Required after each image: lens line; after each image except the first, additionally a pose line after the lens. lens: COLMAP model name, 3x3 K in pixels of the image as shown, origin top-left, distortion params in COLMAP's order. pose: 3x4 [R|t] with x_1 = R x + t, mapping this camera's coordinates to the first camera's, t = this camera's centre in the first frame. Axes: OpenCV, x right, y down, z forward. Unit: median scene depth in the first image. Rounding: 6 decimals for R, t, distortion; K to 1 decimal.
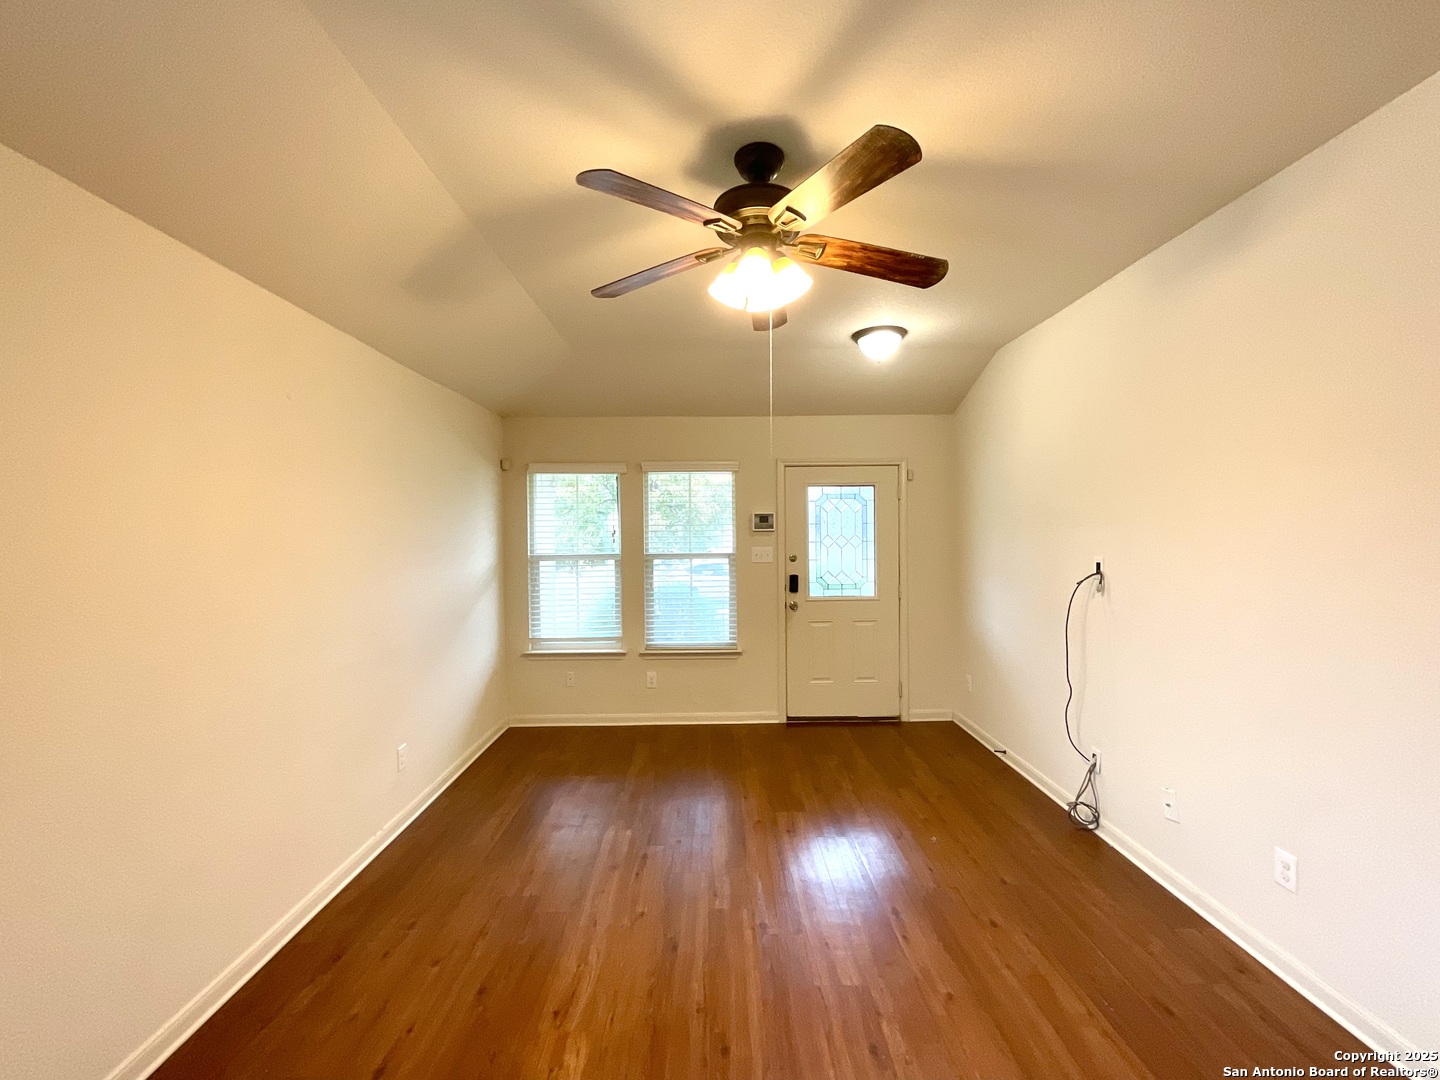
lens RADIAL K [[579.2, 0, 717.1], [0, 579.2, 541.7], [0, 0, 1]] dist [-0.010779, 0.007059]
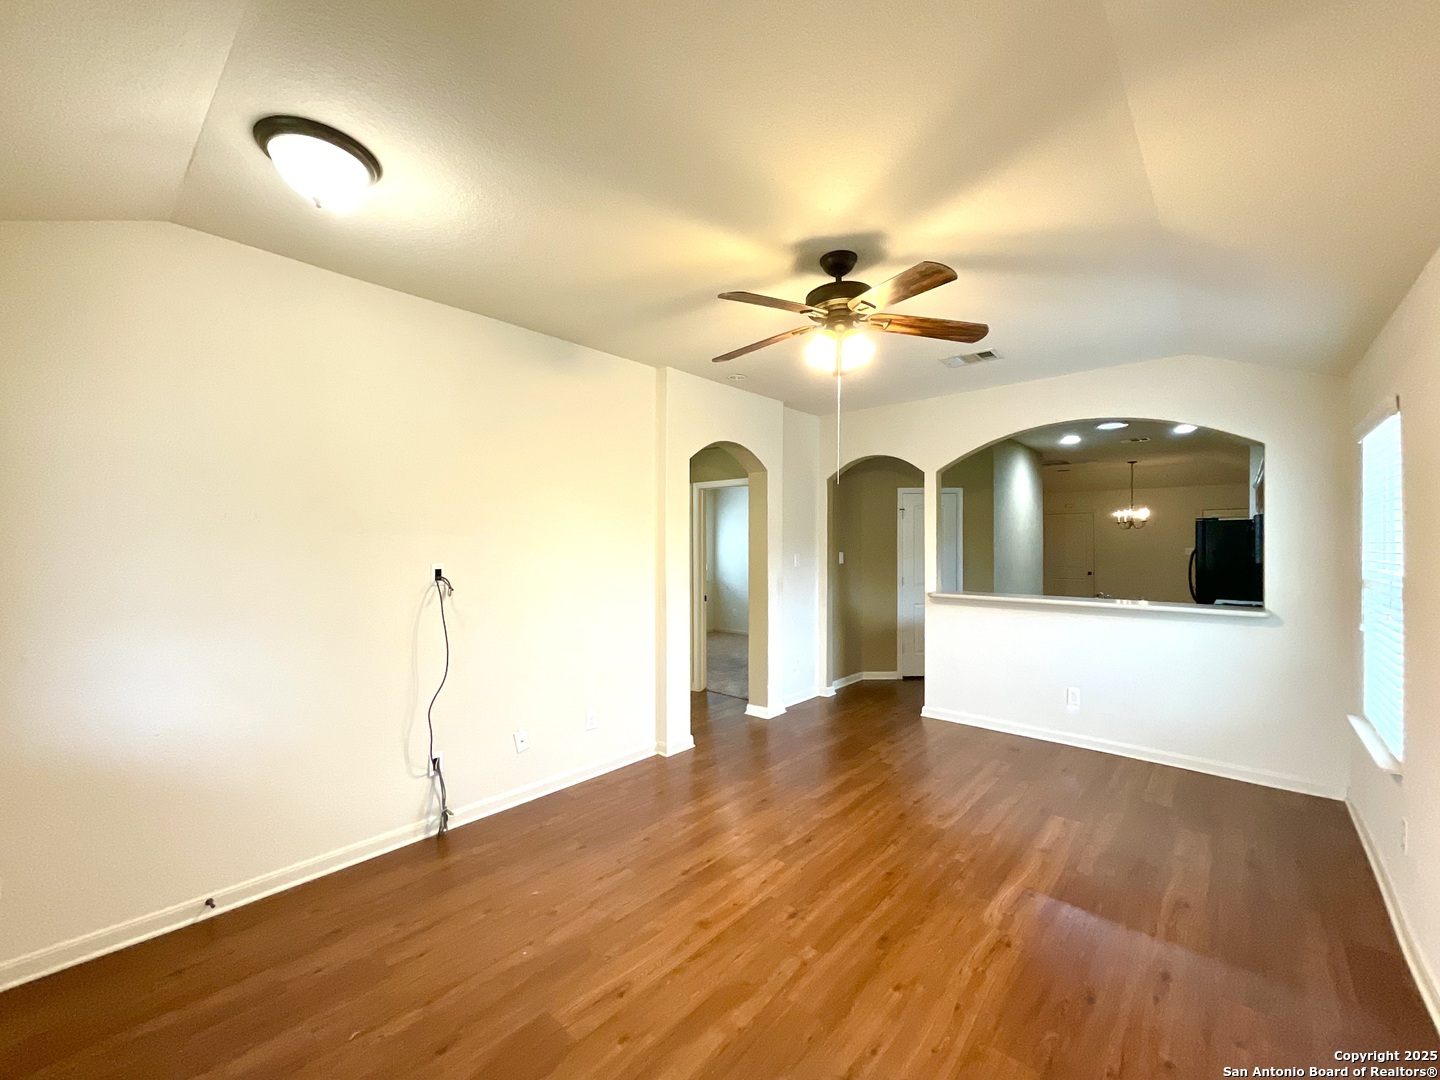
lens RADIAL K [[579.2, 0, 717.1], [0, 579.2, 541.7], [0, 0, 1]] dist [-0.010779, 0.007059]
pose [[-0.735983, 0.010618, 0.676917, -0.259048], [0.018136, 0.999827, 0.004035, -0.005797], [-0.676757, 0.015246, -0.736048, 0.903631]]
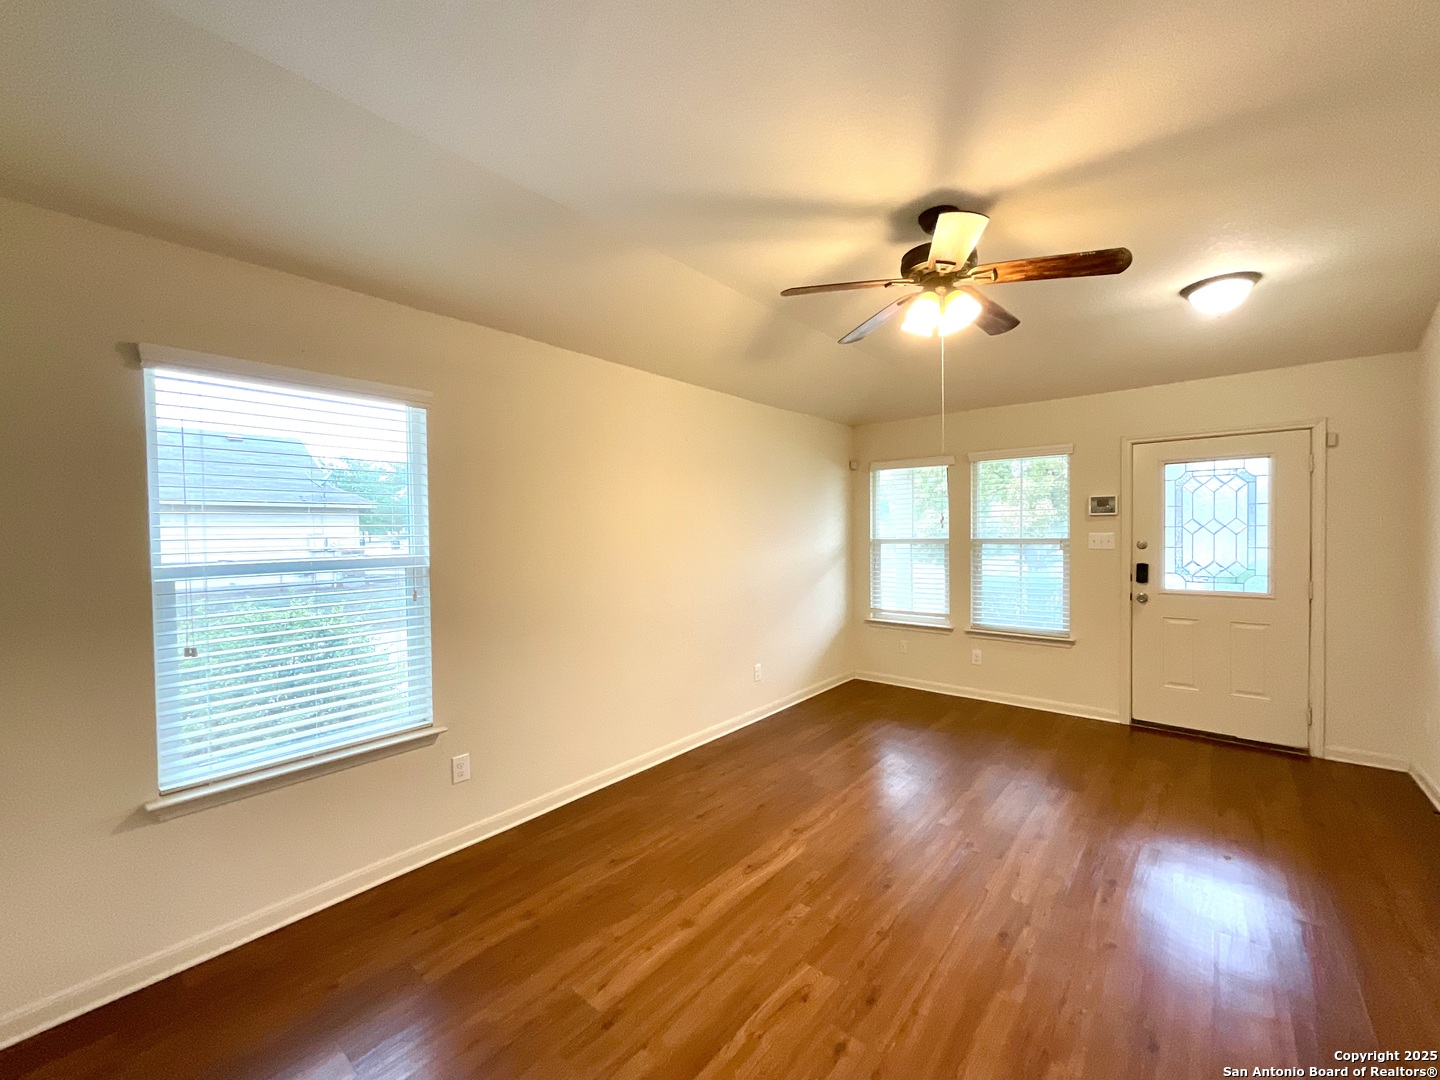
lens RADIAL K [[579.2, 0, 717.1], [0, 579.2, 541.7], [0, 0, 1]] dist [-0.010779, 0.007059]
pose [[0.752228, 0.013316, -0.658768, 0.226679], [-0.004908, 0.999881, 0.014607, 0.013555], [0.658884, -0.007755, 0.752204, -0.113895]]
